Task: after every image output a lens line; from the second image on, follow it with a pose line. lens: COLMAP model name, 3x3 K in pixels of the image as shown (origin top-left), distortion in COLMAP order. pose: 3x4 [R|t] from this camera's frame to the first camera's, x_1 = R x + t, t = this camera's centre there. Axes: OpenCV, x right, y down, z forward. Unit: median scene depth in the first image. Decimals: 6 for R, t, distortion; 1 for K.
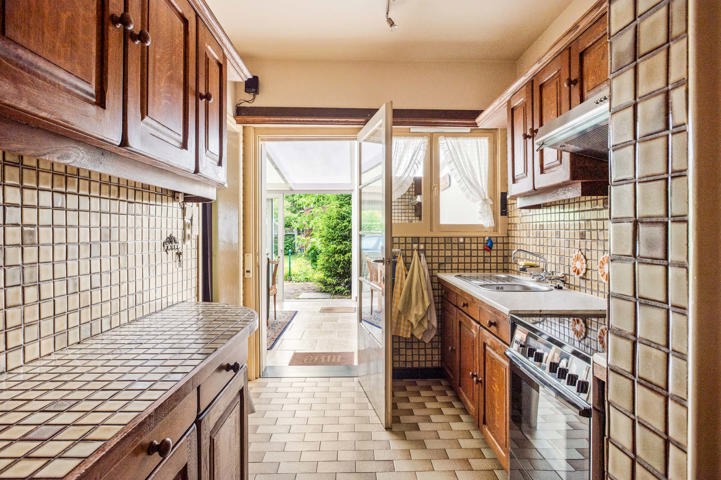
lens RADIAL K [[380.2, 0, 360.4], [0, 380.2, 236.3], [0, 0, 1]] dist [-0.002690, -0.005882]
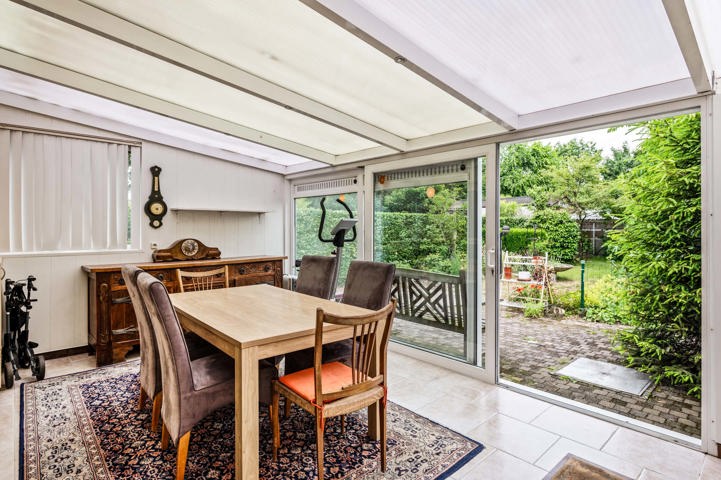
lens RADIAL K [[380.2, 0, 360.4], [0, 380.2, 233.1], [0, 0, 1]] dist [-0.002690, -0.005882]
pose [[0.661446, 0.004912, -0.749976, 0.022094], [-0.003866, 0.999988, 0.003139, -0.007006], [0.749982, 0.000823, 0.661457, 0.481380]]
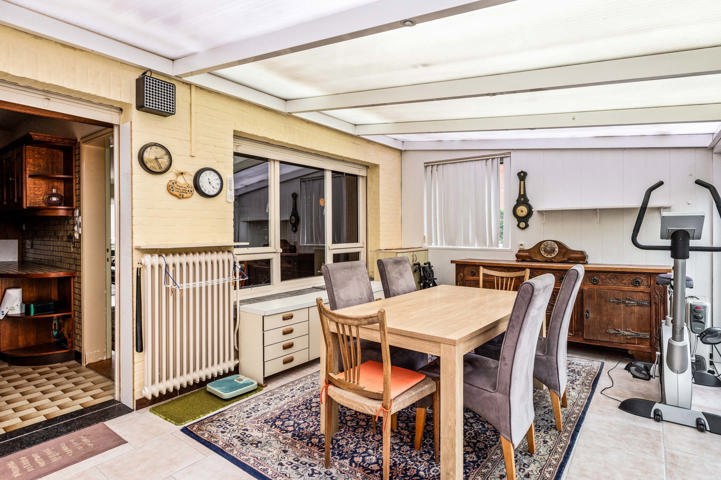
lens RADIAL K [[380.2, 0, 363.0], [0, 380.2, 235.0], [0, 0, 1]] dist [-0.002690, -0.005882]
pose [[-0.621928, 0.007465, -0.783039, 0.033628], [-0.005238, 0.999893, 0.013692, -0.011863], [0.783057, 0.012617, -0.621822, 1.180121]]
